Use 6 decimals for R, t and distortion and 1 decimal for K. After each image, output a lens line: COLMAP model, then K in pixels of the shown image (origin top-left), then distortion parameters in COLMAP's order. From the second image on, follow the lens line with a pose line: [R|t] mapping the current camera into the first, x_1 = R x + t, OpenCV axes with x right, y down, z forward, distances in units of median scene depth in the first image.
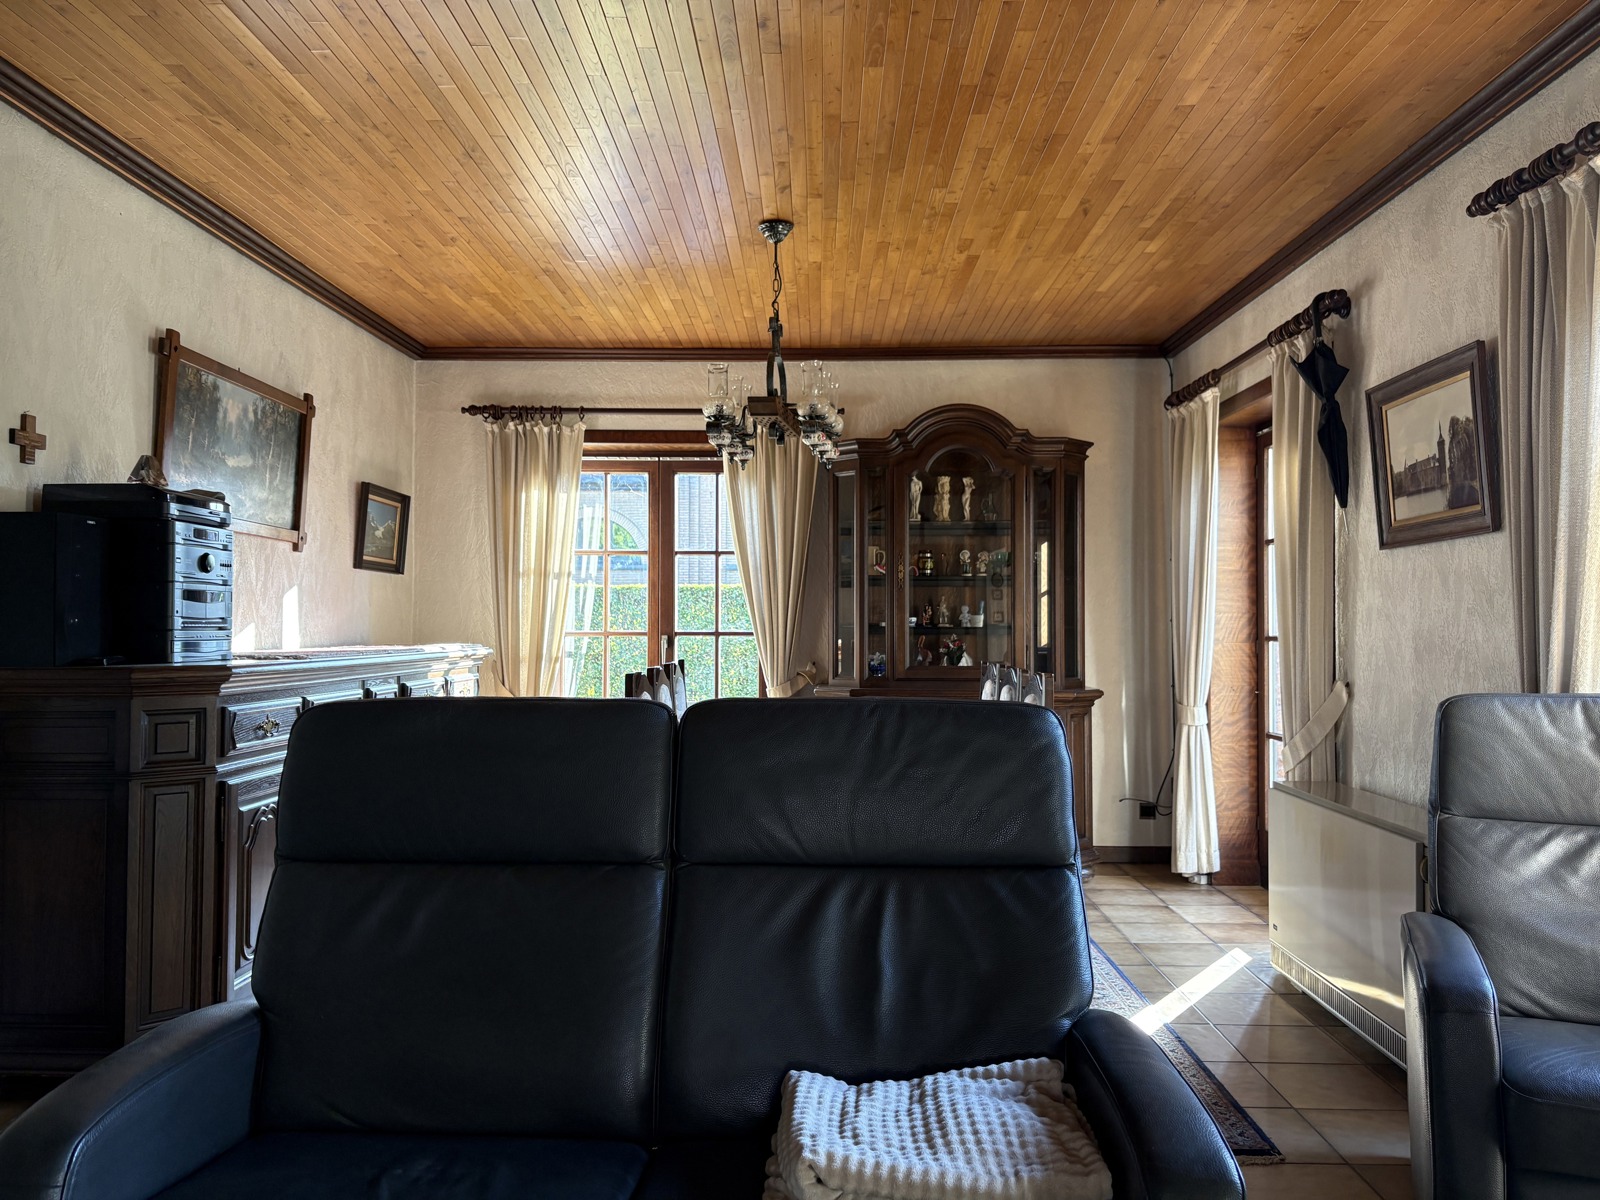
lens RADIAL K [[1209.6, 0, 800.0], [0, 1209.6, 600.0], [0, 0, 1]] dist [0.051920, -0.051158]
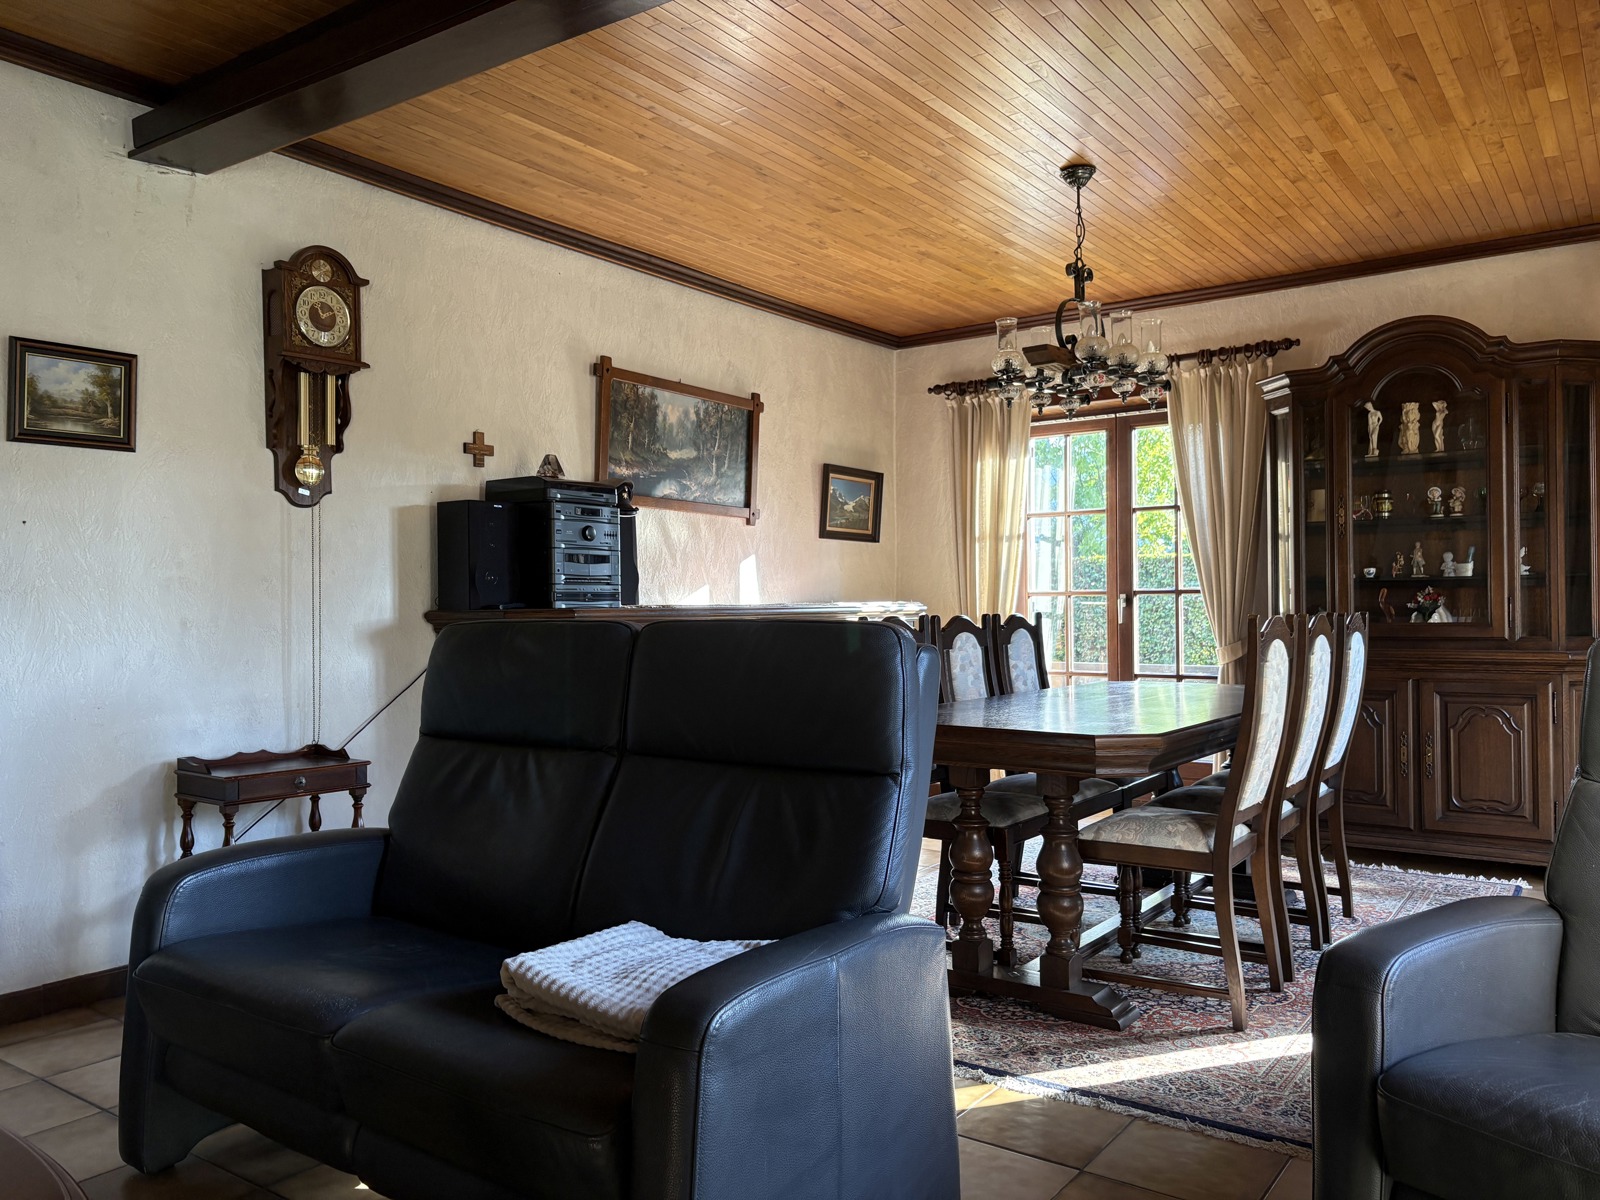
lens RADIAL K [[1213.7, 0, 800.0], [0, 1213.7, 600.0], [0, 0, 1]] dist [0.100100, -0.167402]
pose [[0.821761, -0.012998, -0.569684, 0.275069], [0.022475, 0.999701, 0.009610, 0.020972], [0.569389, -0.020701, 0.821807, 0.034020]]
